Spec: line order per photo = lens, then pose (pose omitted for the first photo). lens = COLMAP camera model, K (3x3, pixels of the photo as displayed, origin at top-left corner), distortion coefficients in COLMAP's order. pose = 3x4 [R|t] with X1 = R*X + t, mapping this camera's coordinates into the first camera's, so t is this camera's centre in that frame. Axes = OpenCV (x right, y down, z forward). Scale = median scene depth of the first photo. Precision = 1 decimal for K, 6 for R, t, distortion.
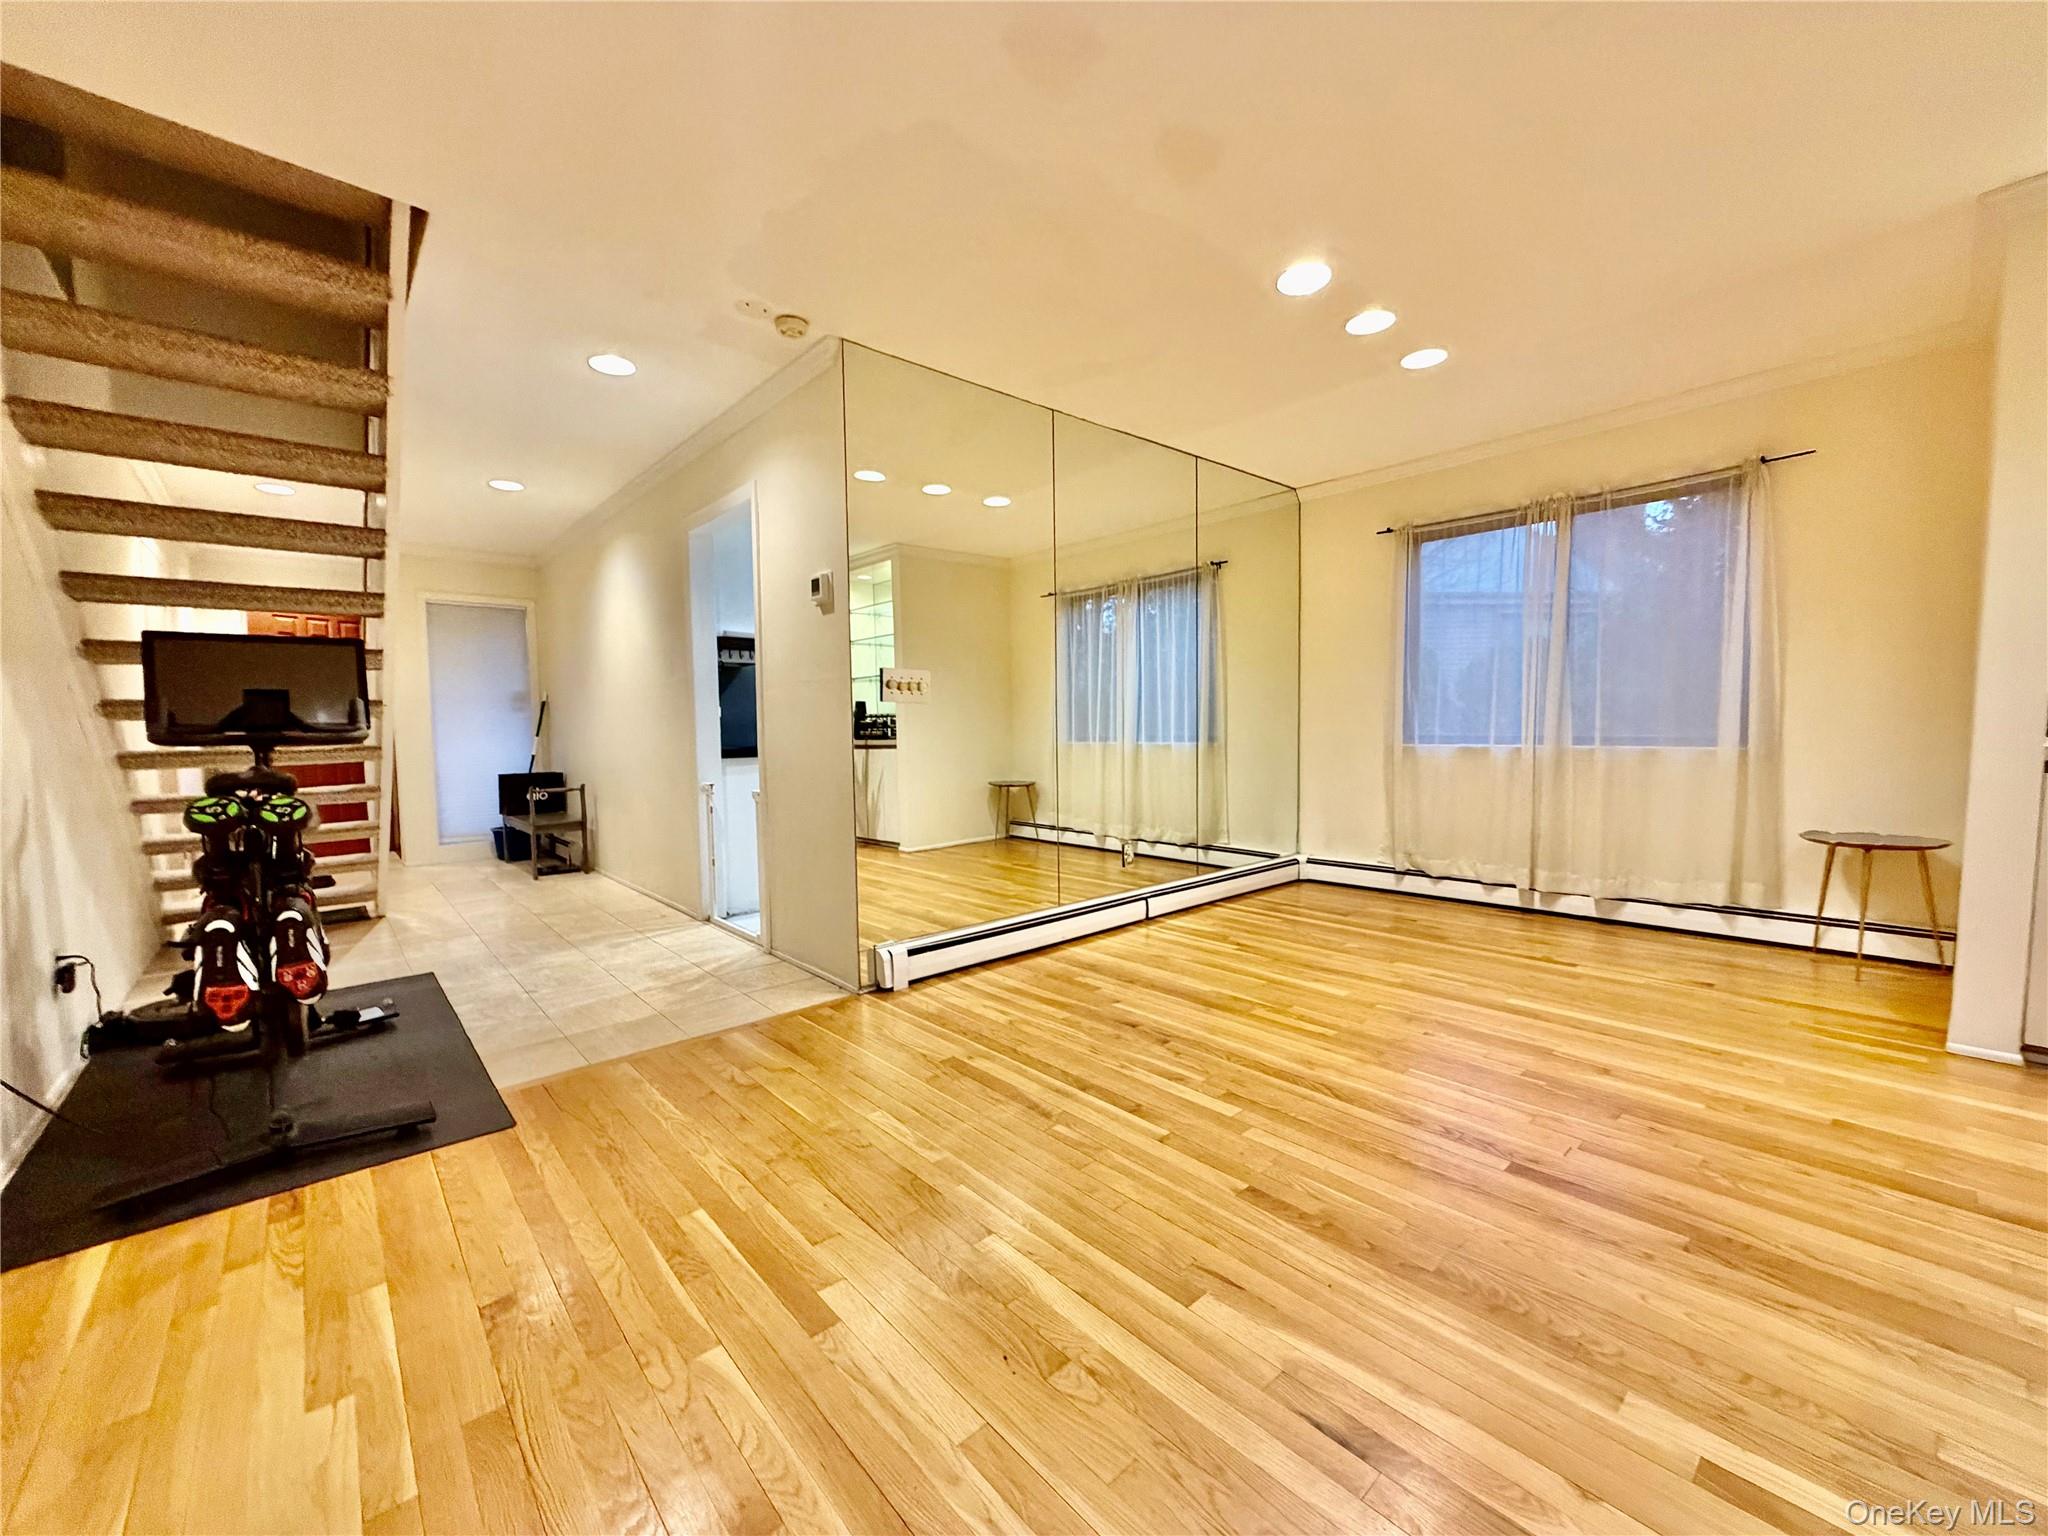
lens RADIAL K [[818.6, 0, 1024.0], [0, 818.6, 768.0], [0, 0, 1]] dist [-0.001002, -0.000125]
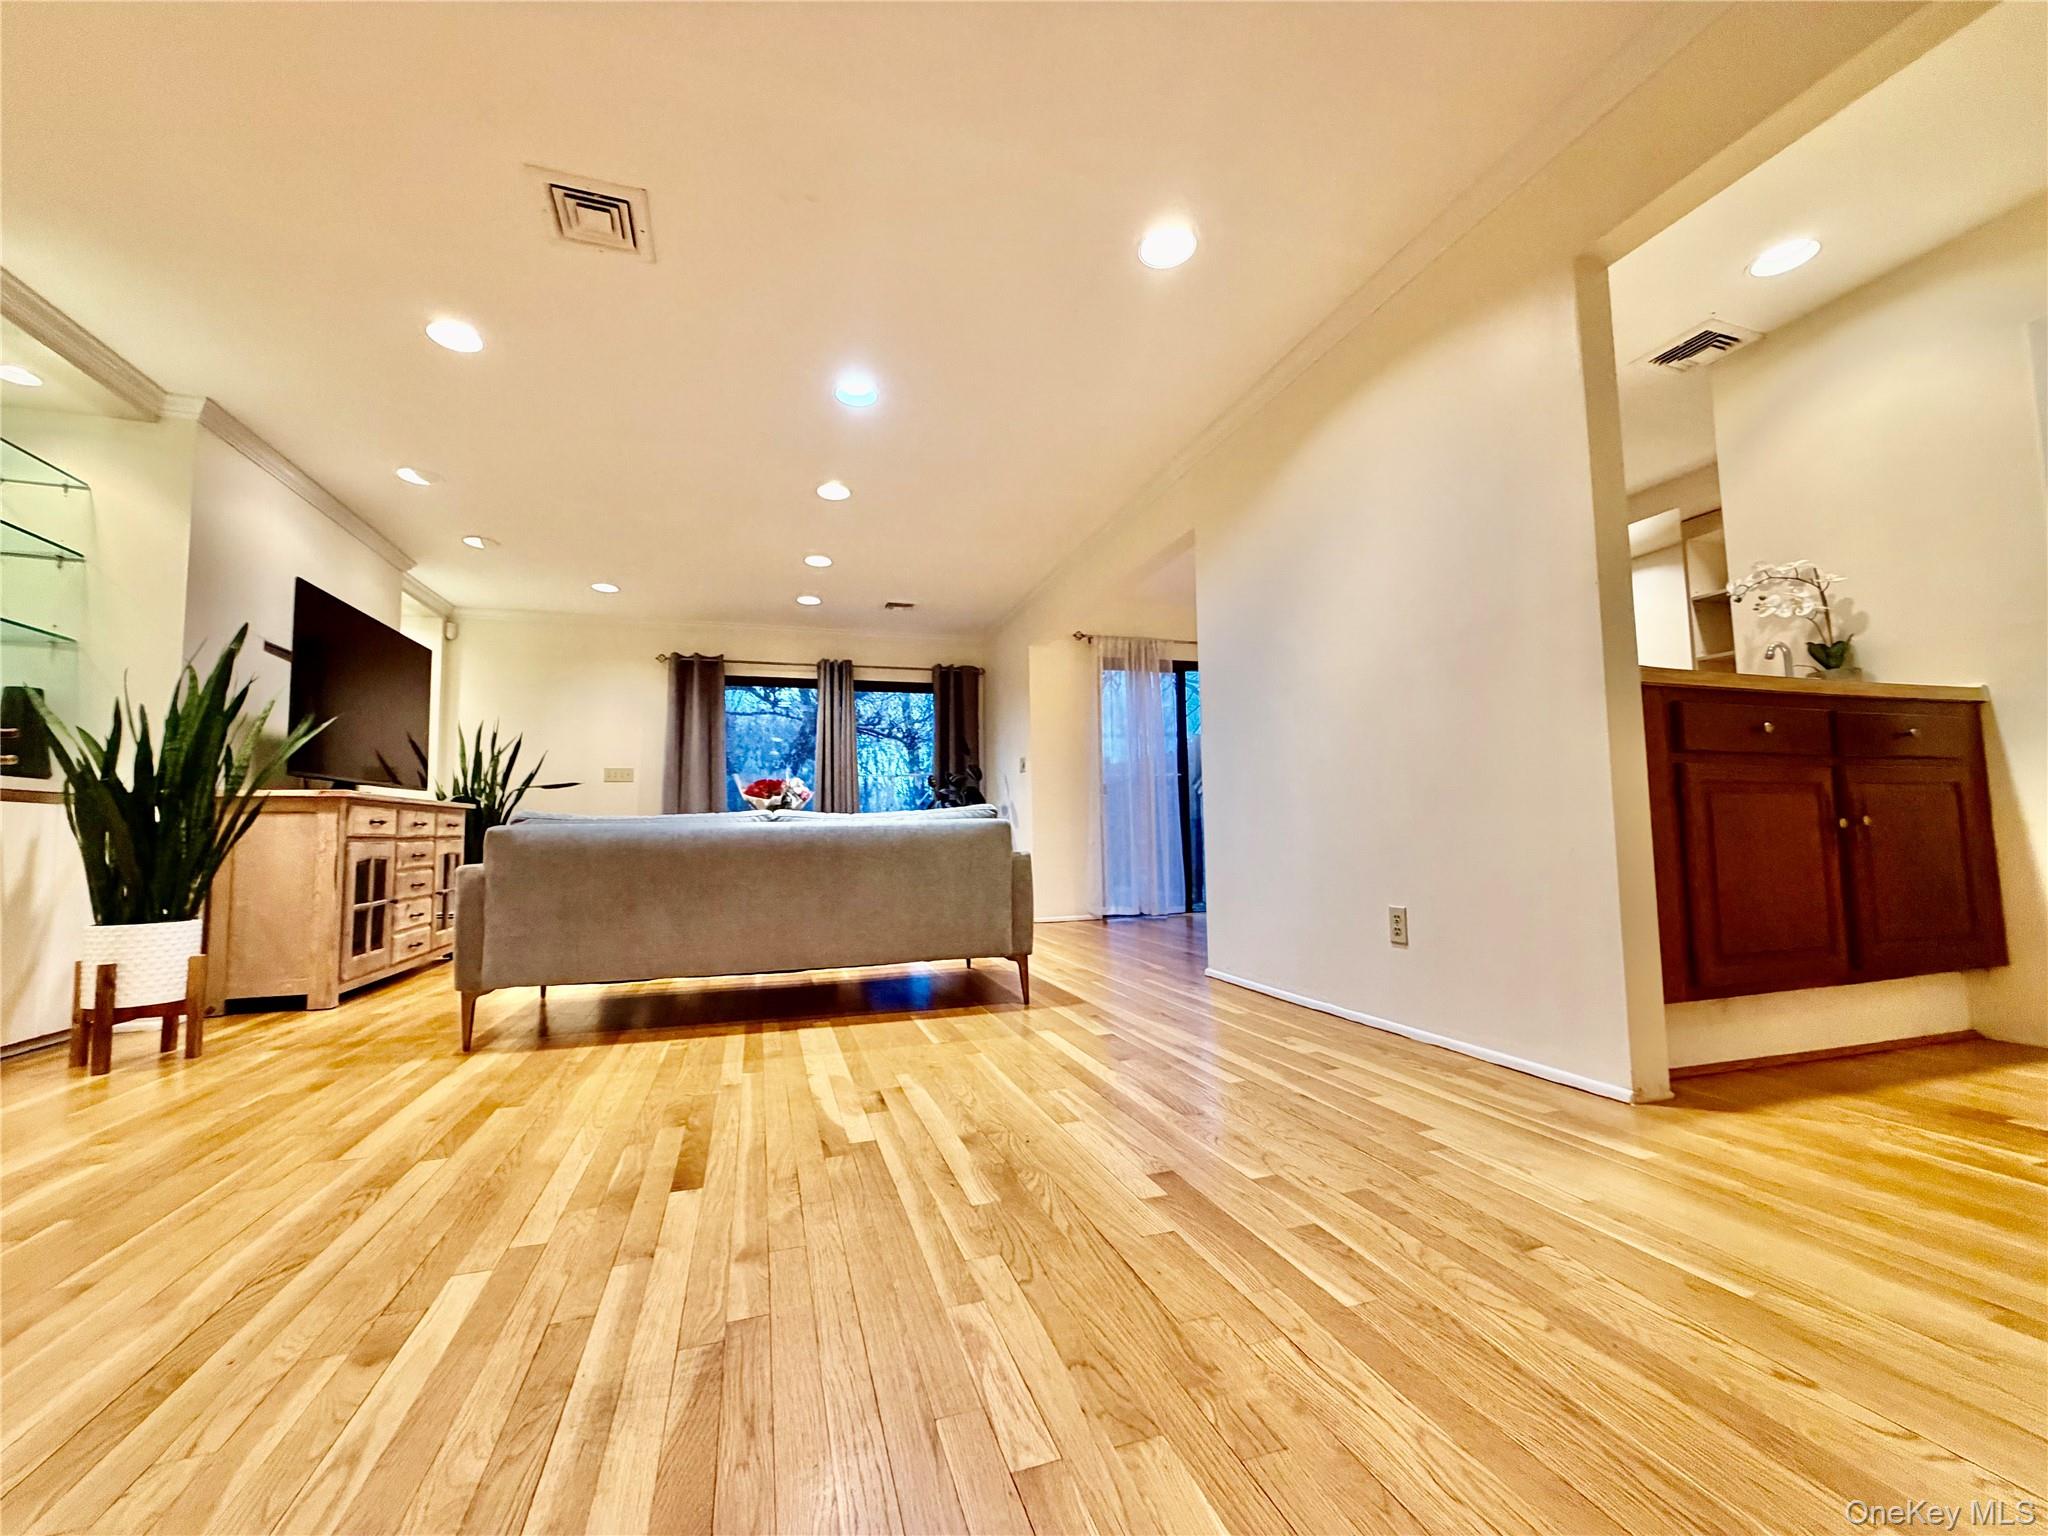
lens RADIAL K [[818.6, 0, 1024.0], [0, 818.6, 768.0], [0, 0, 1]] dist [-0.001002, -0.000125]
pose [[-0.918347, 0.070345, 0.389474, -0.240182], [0.060893, 0.997474, -0.036578, 0.068568], [-0.391063, -0.009875, -0.920311, 0.925190]]
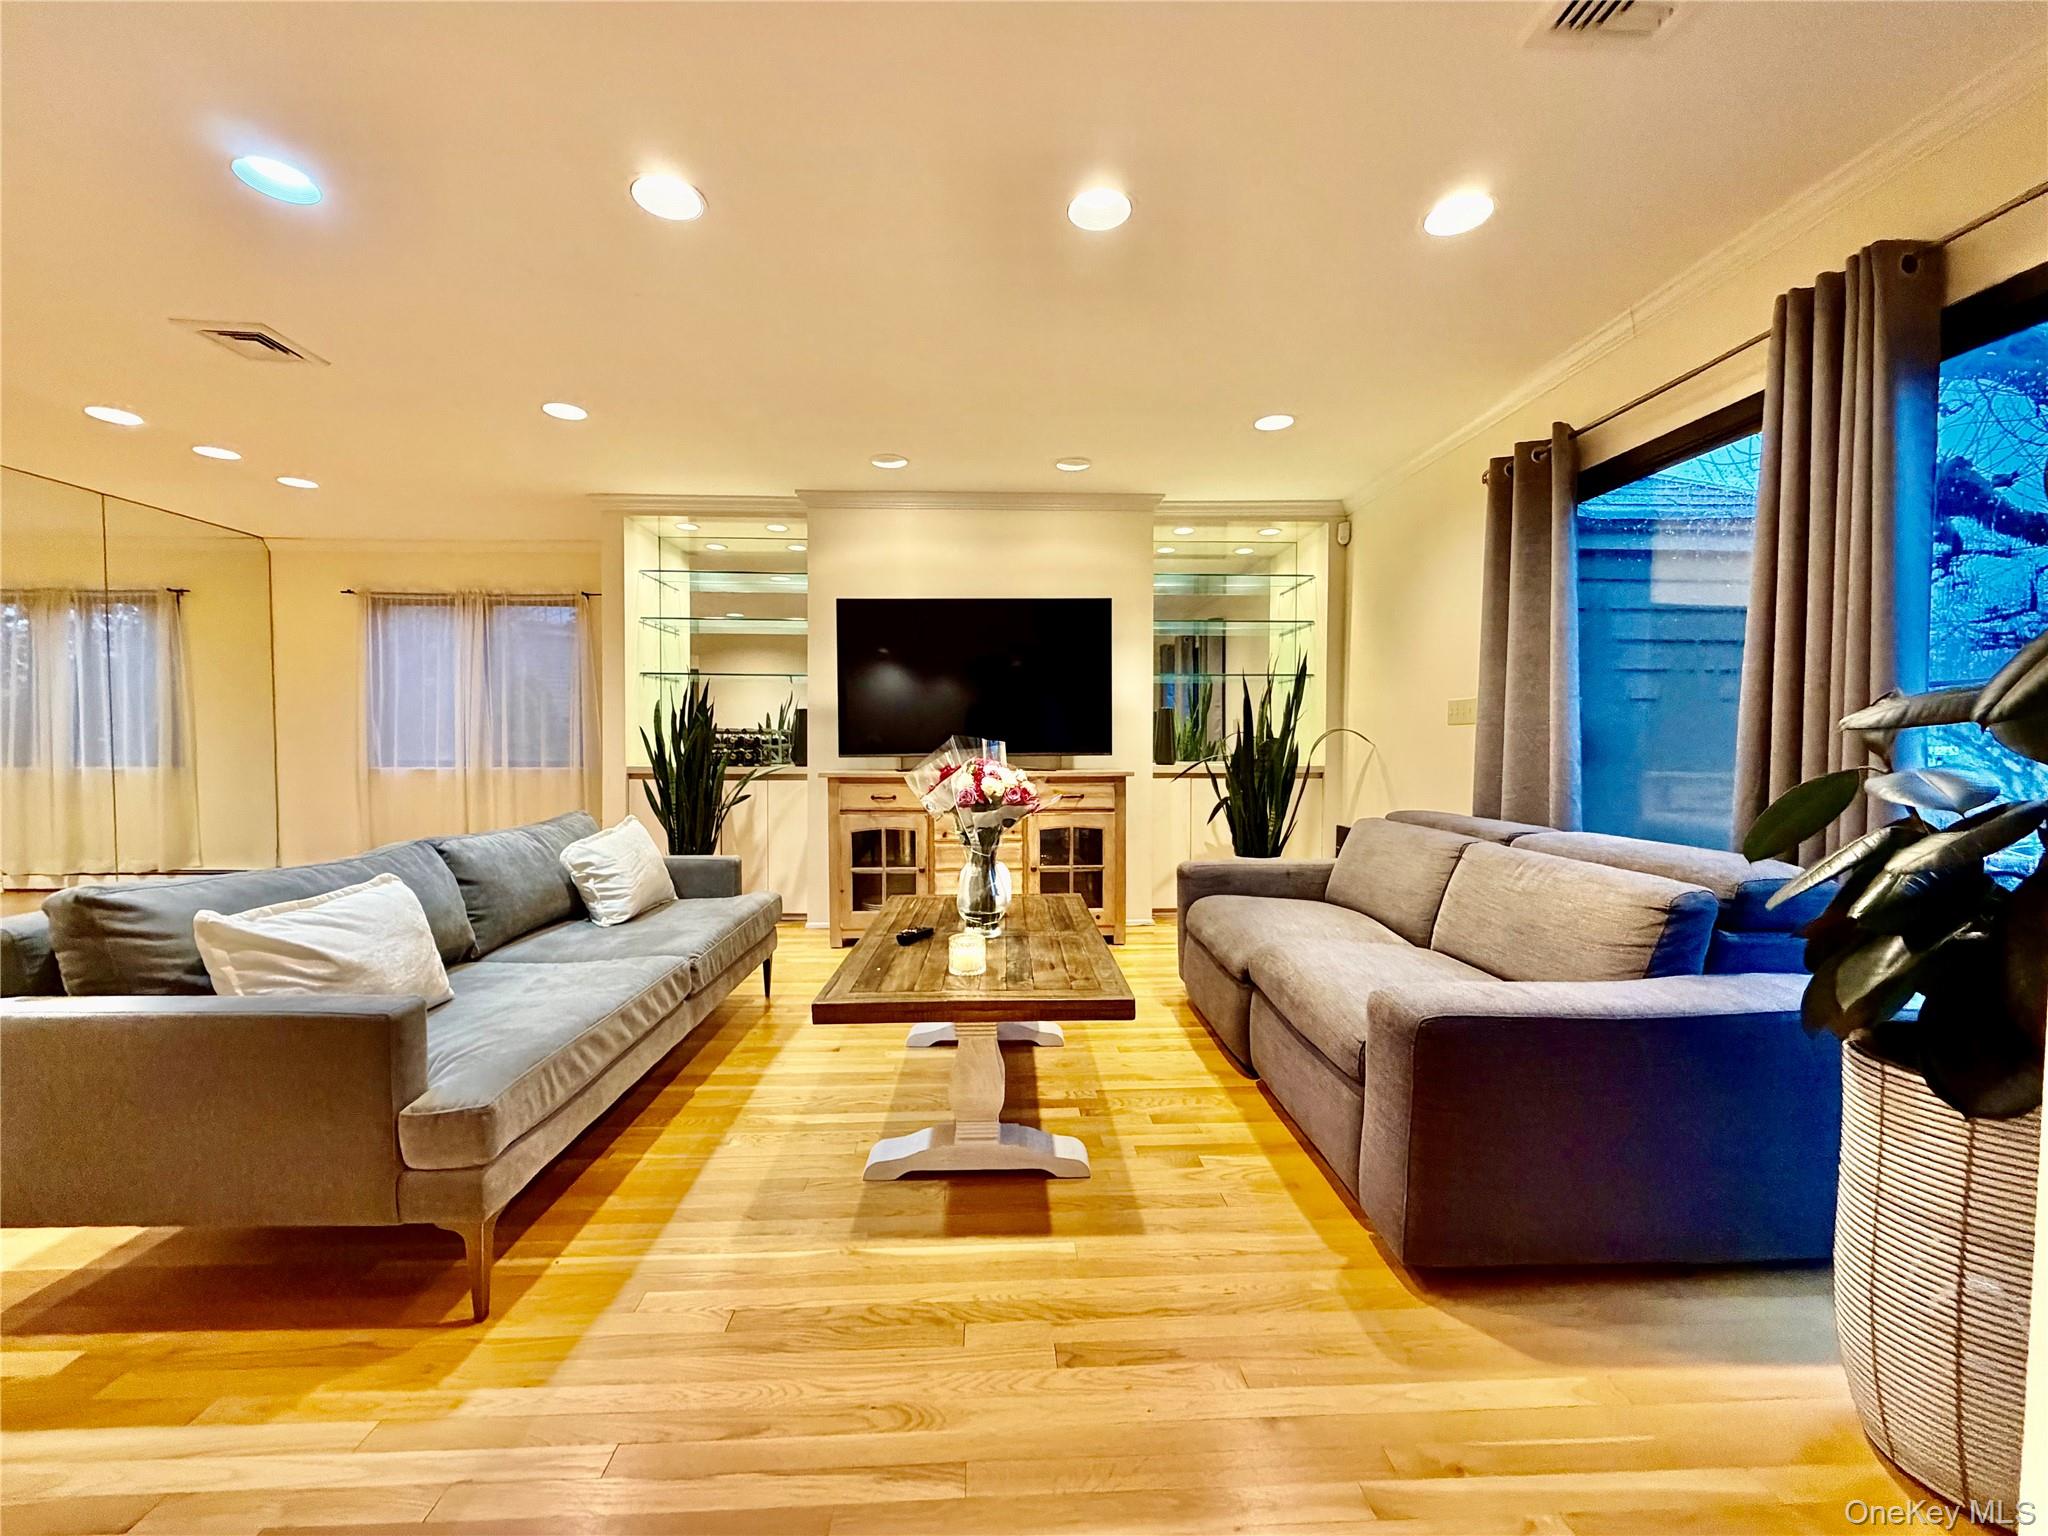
lens RADIAL K [[818.6, 0, 1024.0], [0, 818.6, 768.0], [0, 0, 1]] dist [-0.001002, -0.000125]
pose [[0.632302, -0.002193, 0.774719, 0.173616], [0.029568, 0.999336, -0.021303, 0.035437], [-0.774157, 0.036377, 0.631947, -0.685112]]
